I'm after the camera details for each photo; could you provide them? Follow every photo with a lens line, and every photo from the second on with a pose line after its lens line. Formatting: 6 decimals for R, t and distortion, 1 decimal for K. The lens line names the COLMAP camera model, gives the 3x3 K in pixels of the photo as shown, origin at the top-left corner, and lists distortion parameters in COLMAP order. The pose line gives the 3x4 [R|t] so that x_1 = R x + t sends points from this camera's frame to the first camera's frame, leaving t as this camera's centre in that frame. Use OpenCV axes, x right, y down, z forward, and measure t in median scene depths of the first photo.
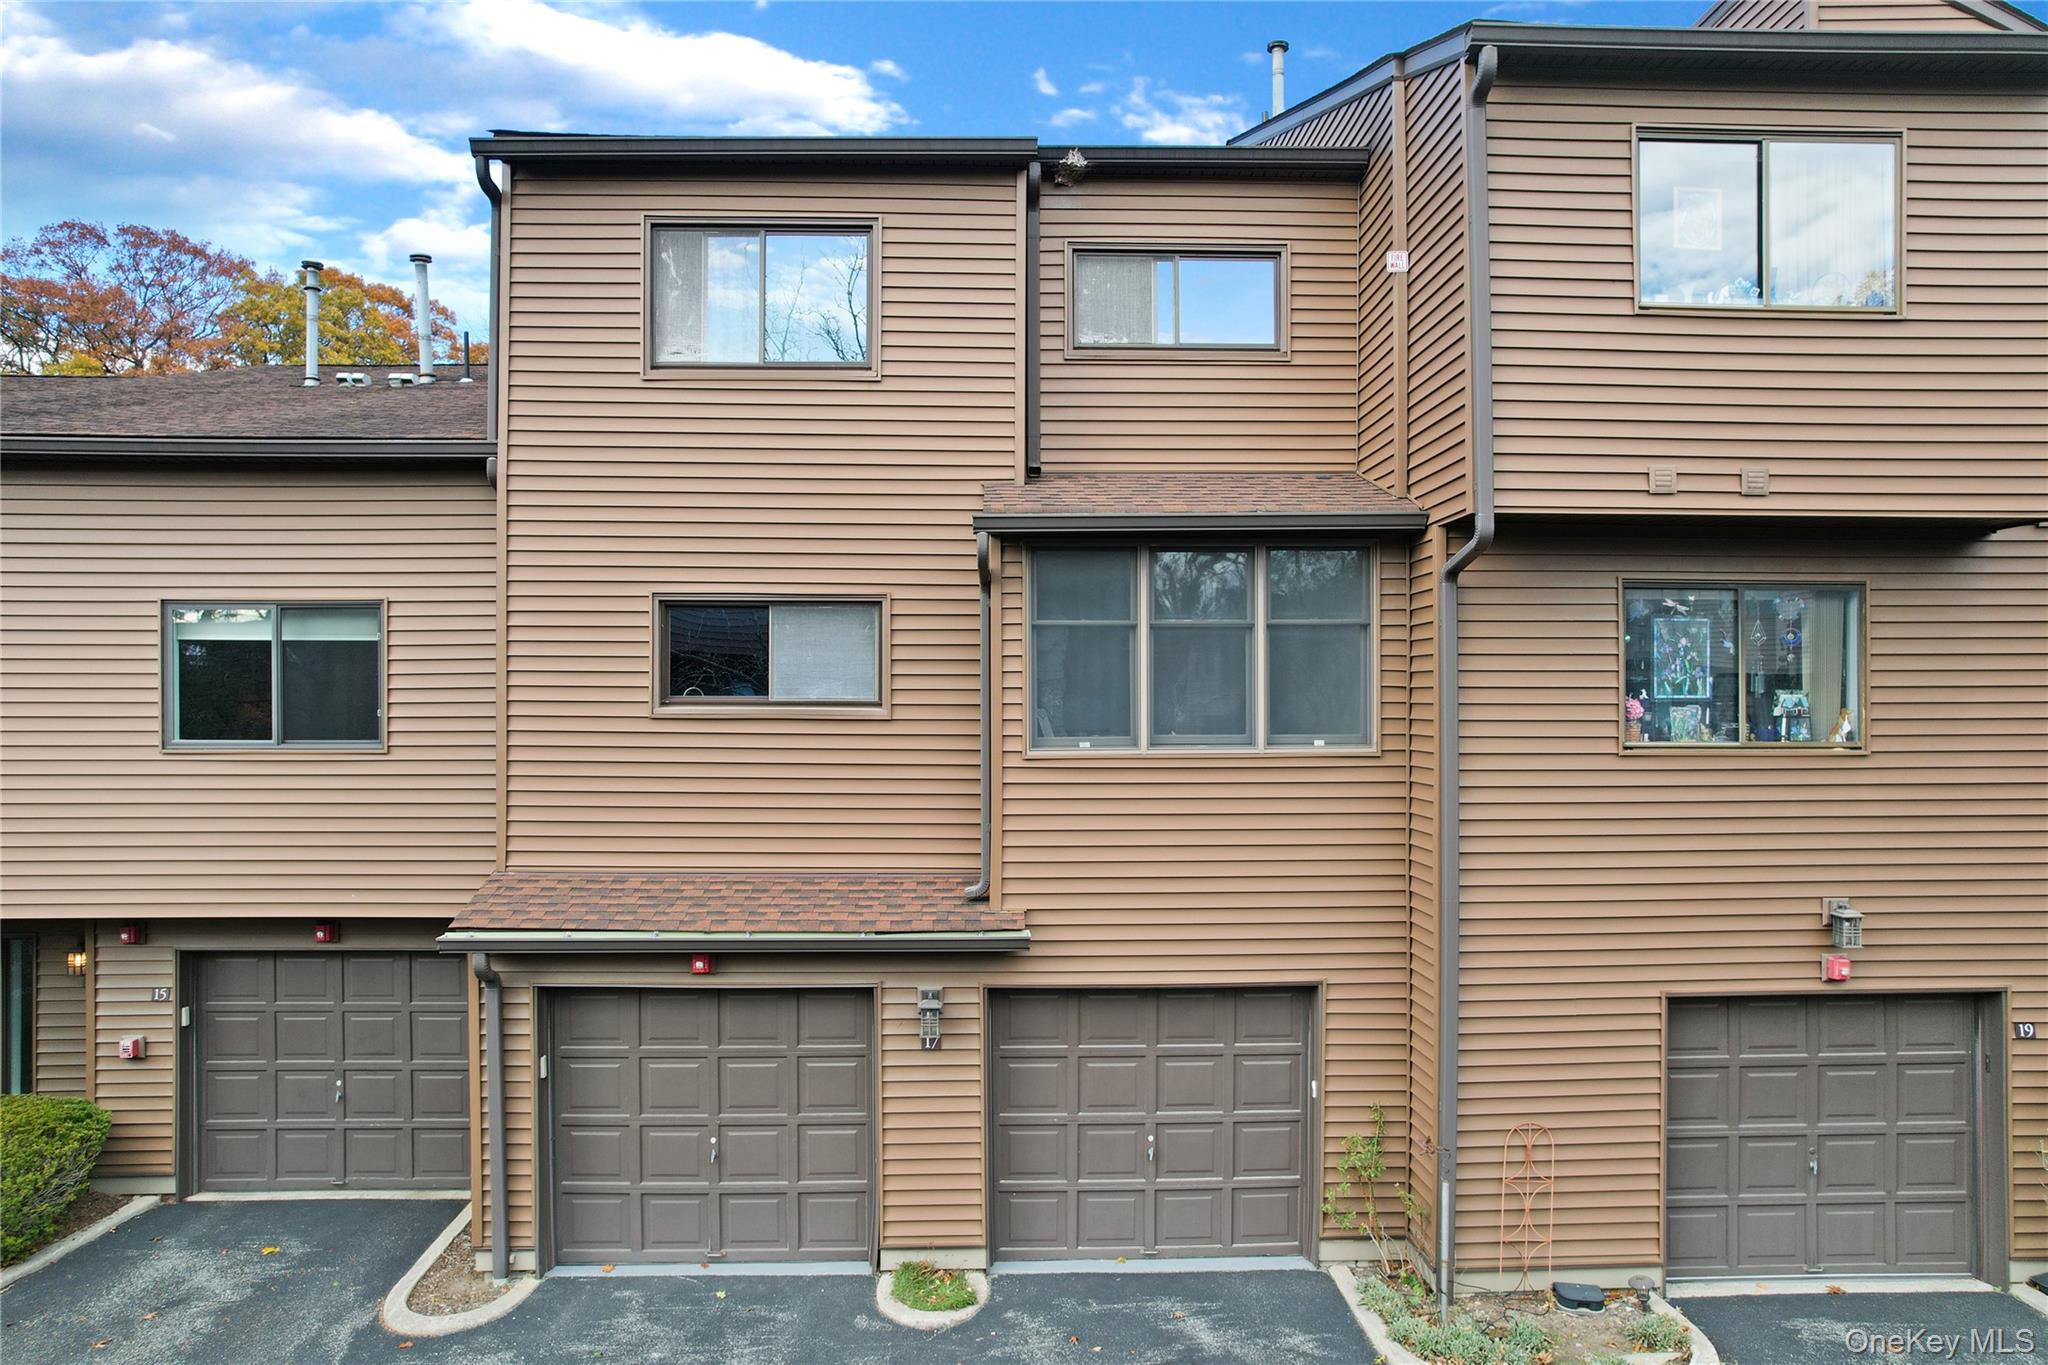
lens RADIAL K [[1348.4, 0, 1024.0], [0, 1348.4, 682.5], [0, 0, 1]] dist [-0.097760, 0.088635]
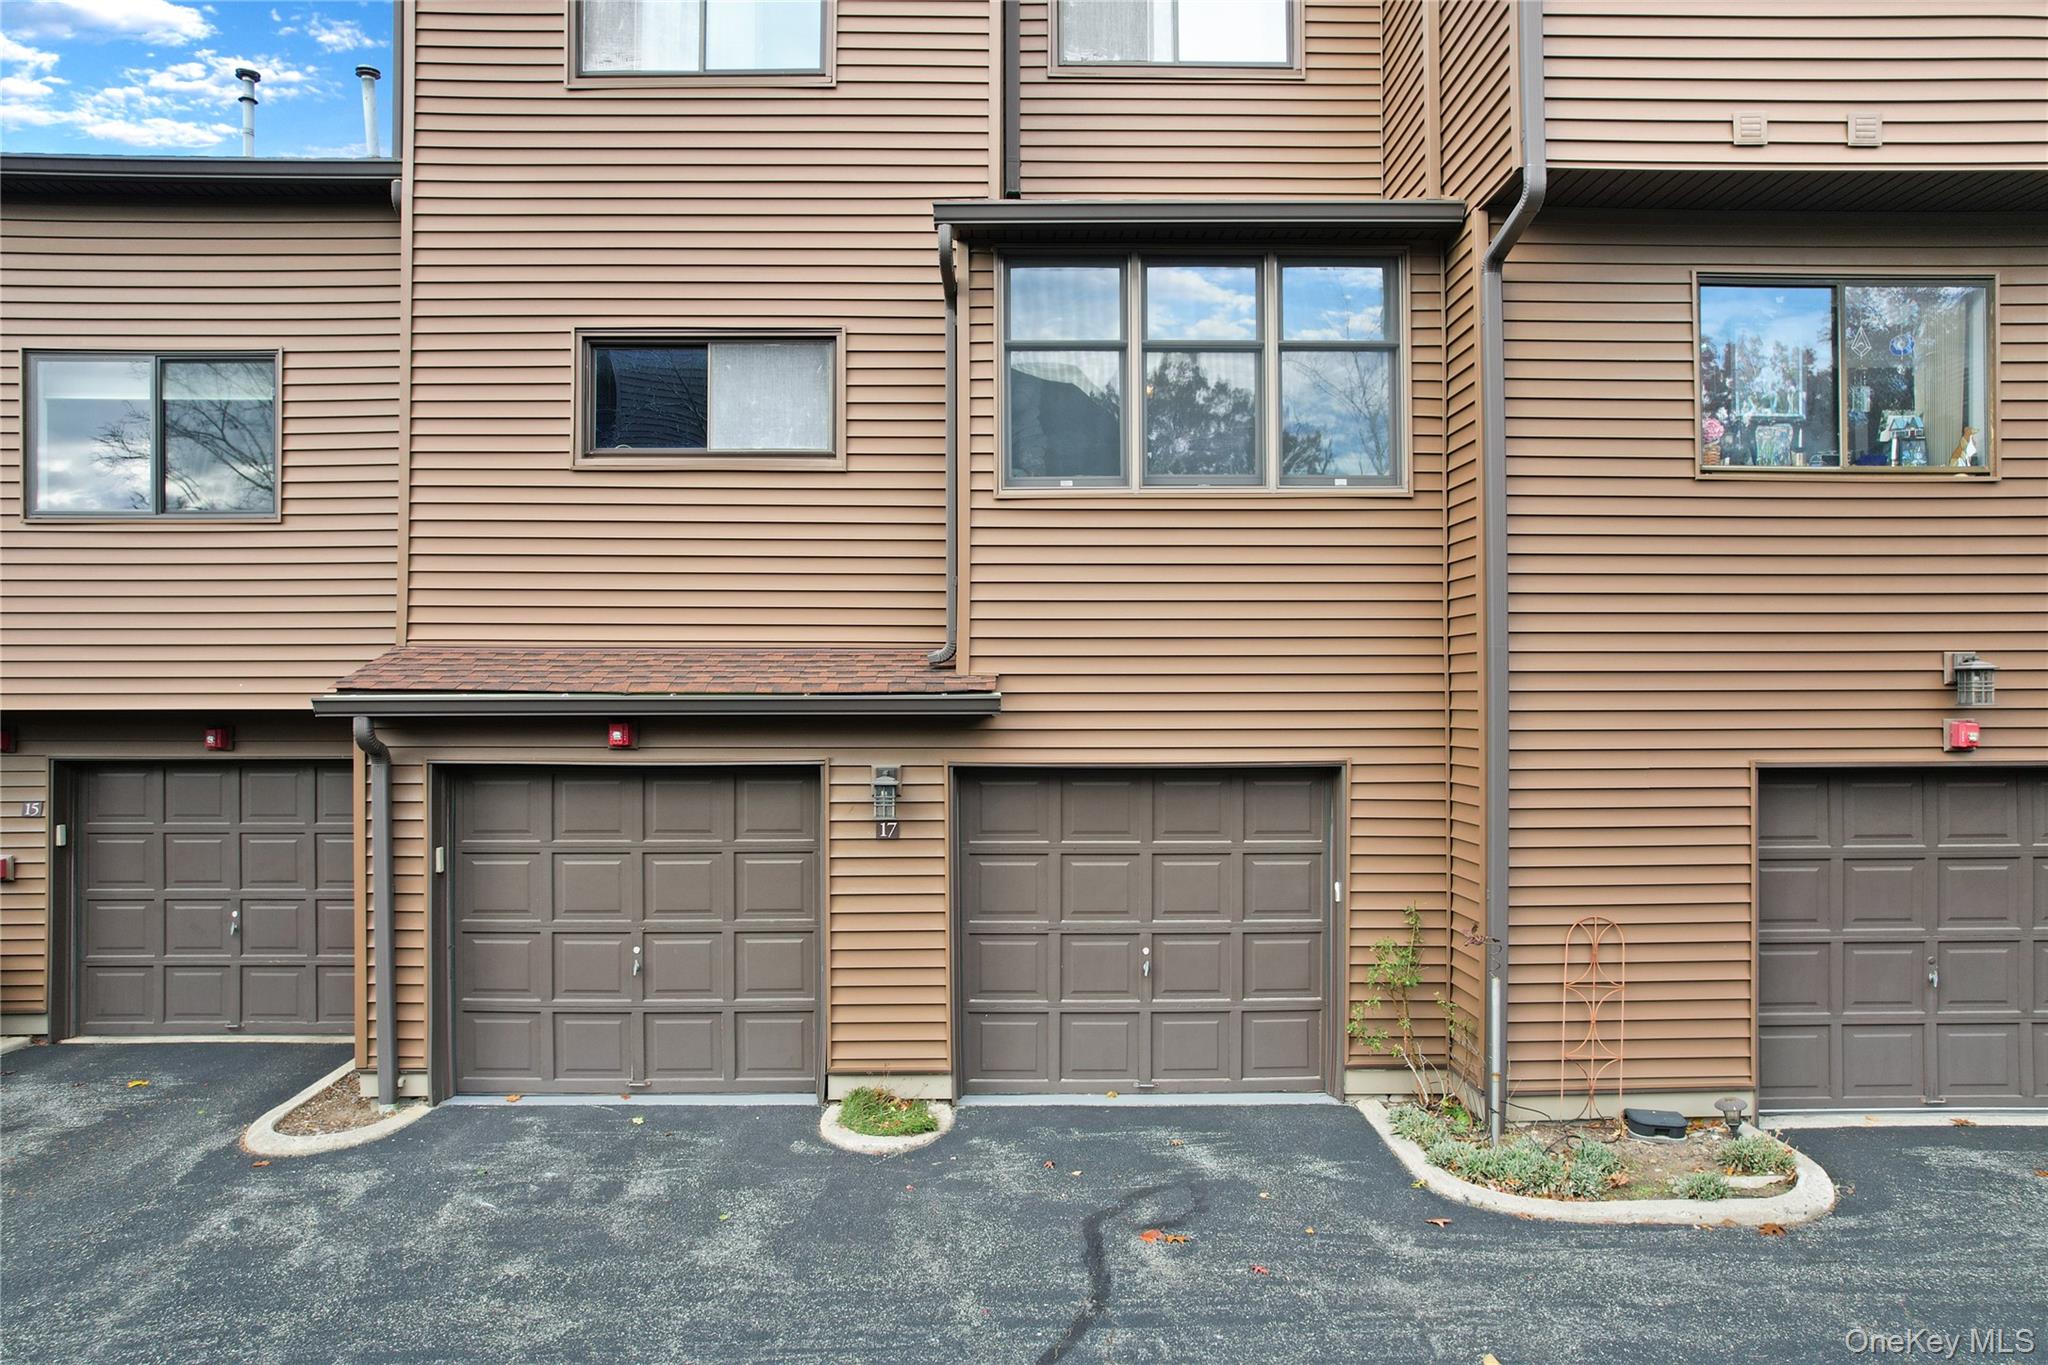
lens RADIAL K [[1336.1, 0, 1024.0], [0, 1336.1, 682.5], [0, 0, 1]] dist [-0.088189, 0.077068]
pose [[0.999811, -0.000860, -0.019437, 0.034916], [0.000750, 0.999984, -0.005656, 0.181061], [0.019441, 0.005641, 0.999795, 0.151294]]
